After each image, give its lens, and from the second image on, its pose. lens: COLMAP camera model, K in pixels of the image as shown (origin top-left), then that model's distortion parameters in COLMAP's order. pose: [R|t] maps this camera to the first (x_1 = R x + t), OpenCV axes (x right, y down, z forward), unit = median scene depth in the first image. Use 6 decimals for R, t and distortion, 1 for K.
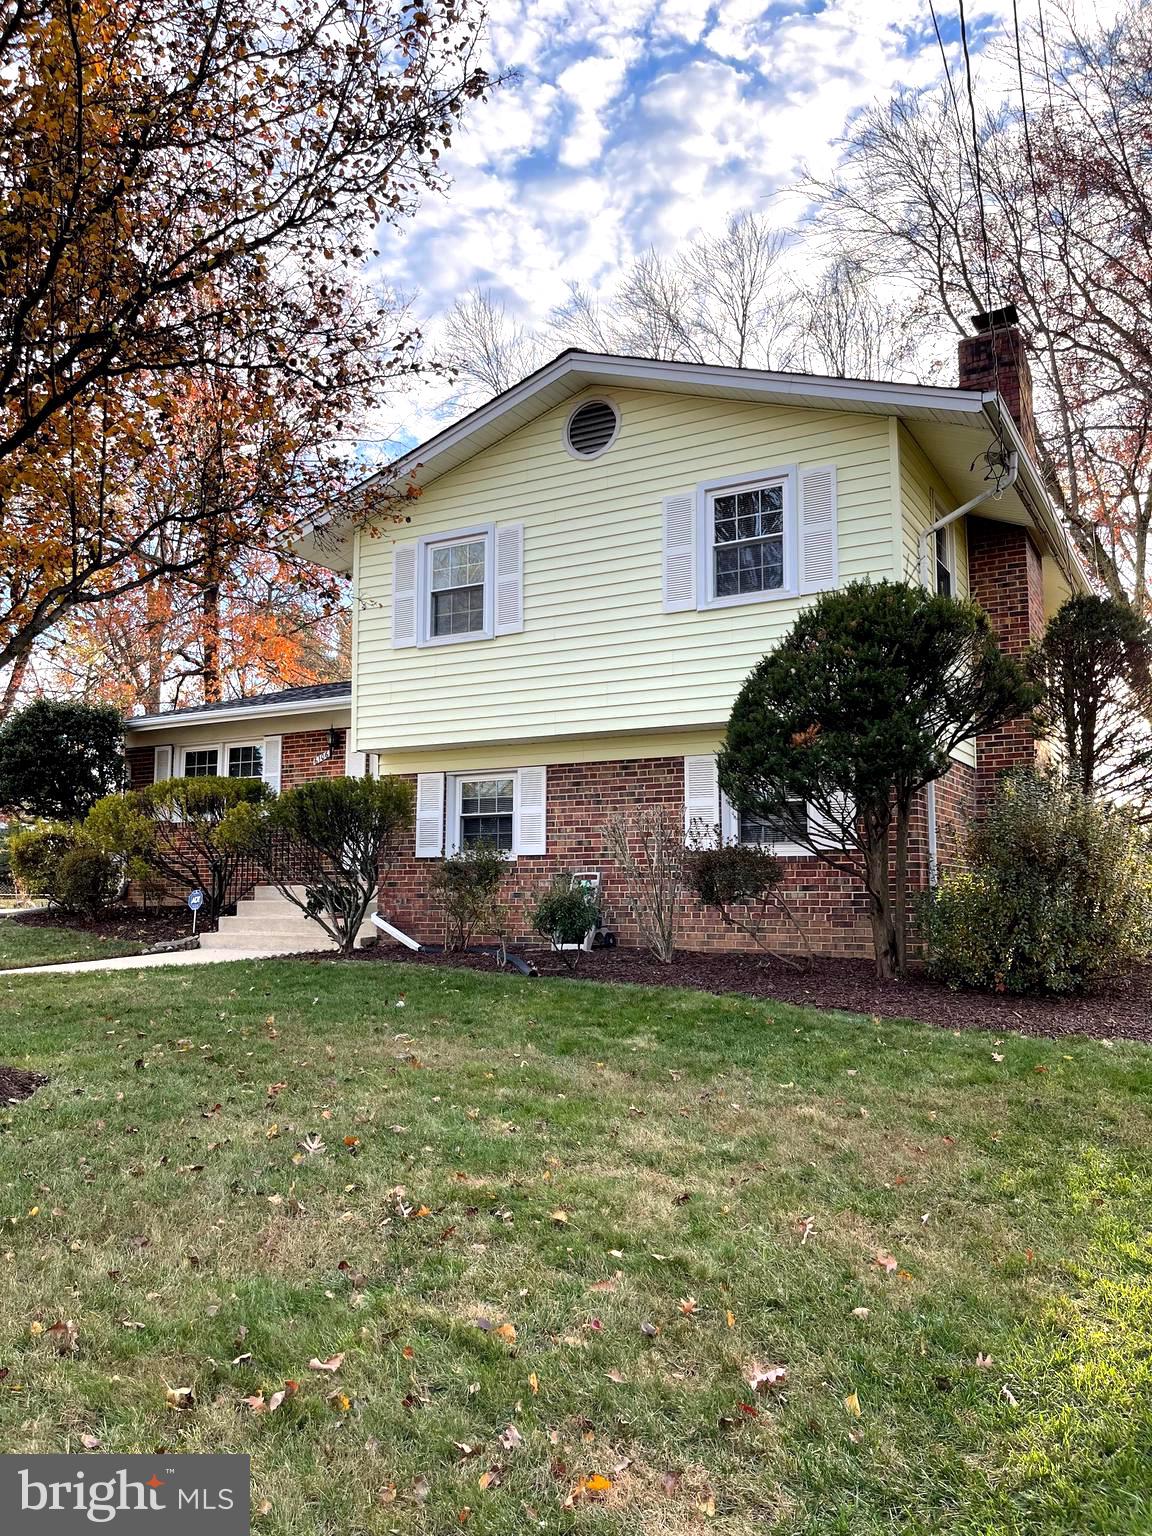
lens RADIAL K [[1160.6, 0, 573.9], [0, 1160.6, 763.5], [0, 0, 1]] dist [0.043327, -0.029095]
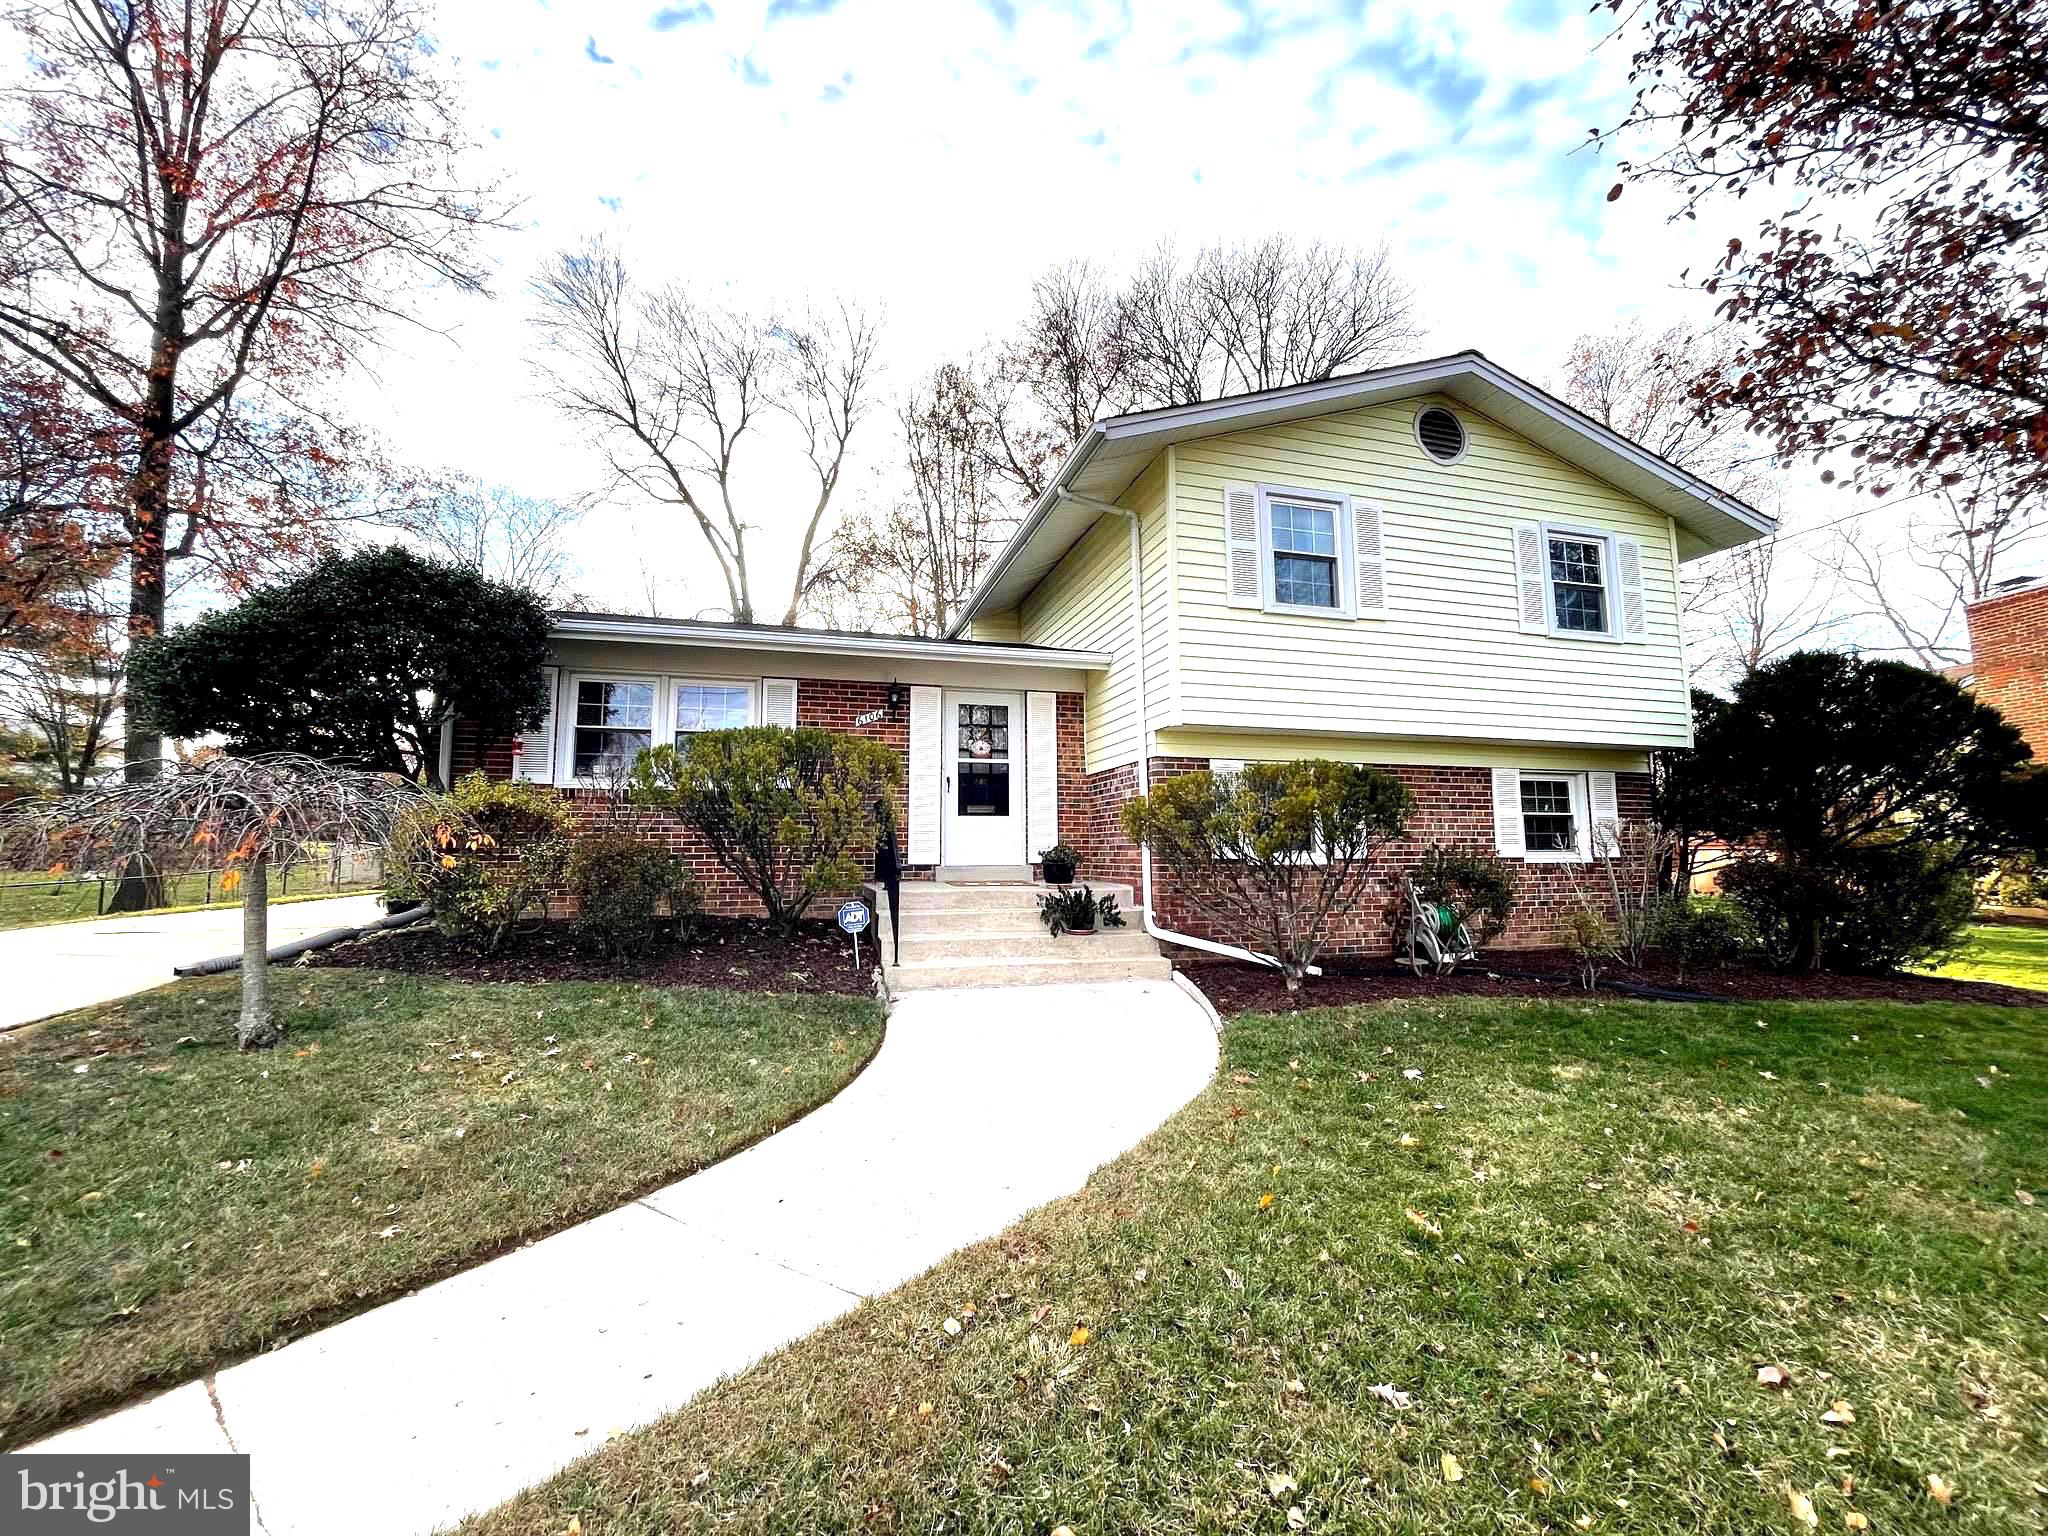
lens RADIAL K [[821.8, 0, 1024.3], [0, 821.8, 760.2], [0, 0, 1]] dist [-0.001360, 0.001209]
pose [[0.703008, 0.084501, 0.706144, -0.853569], [-0.079547, 0.996028, -0.039997, 0.058710], [-0.706719, -0.028053, 0.706938, 0.886190]]
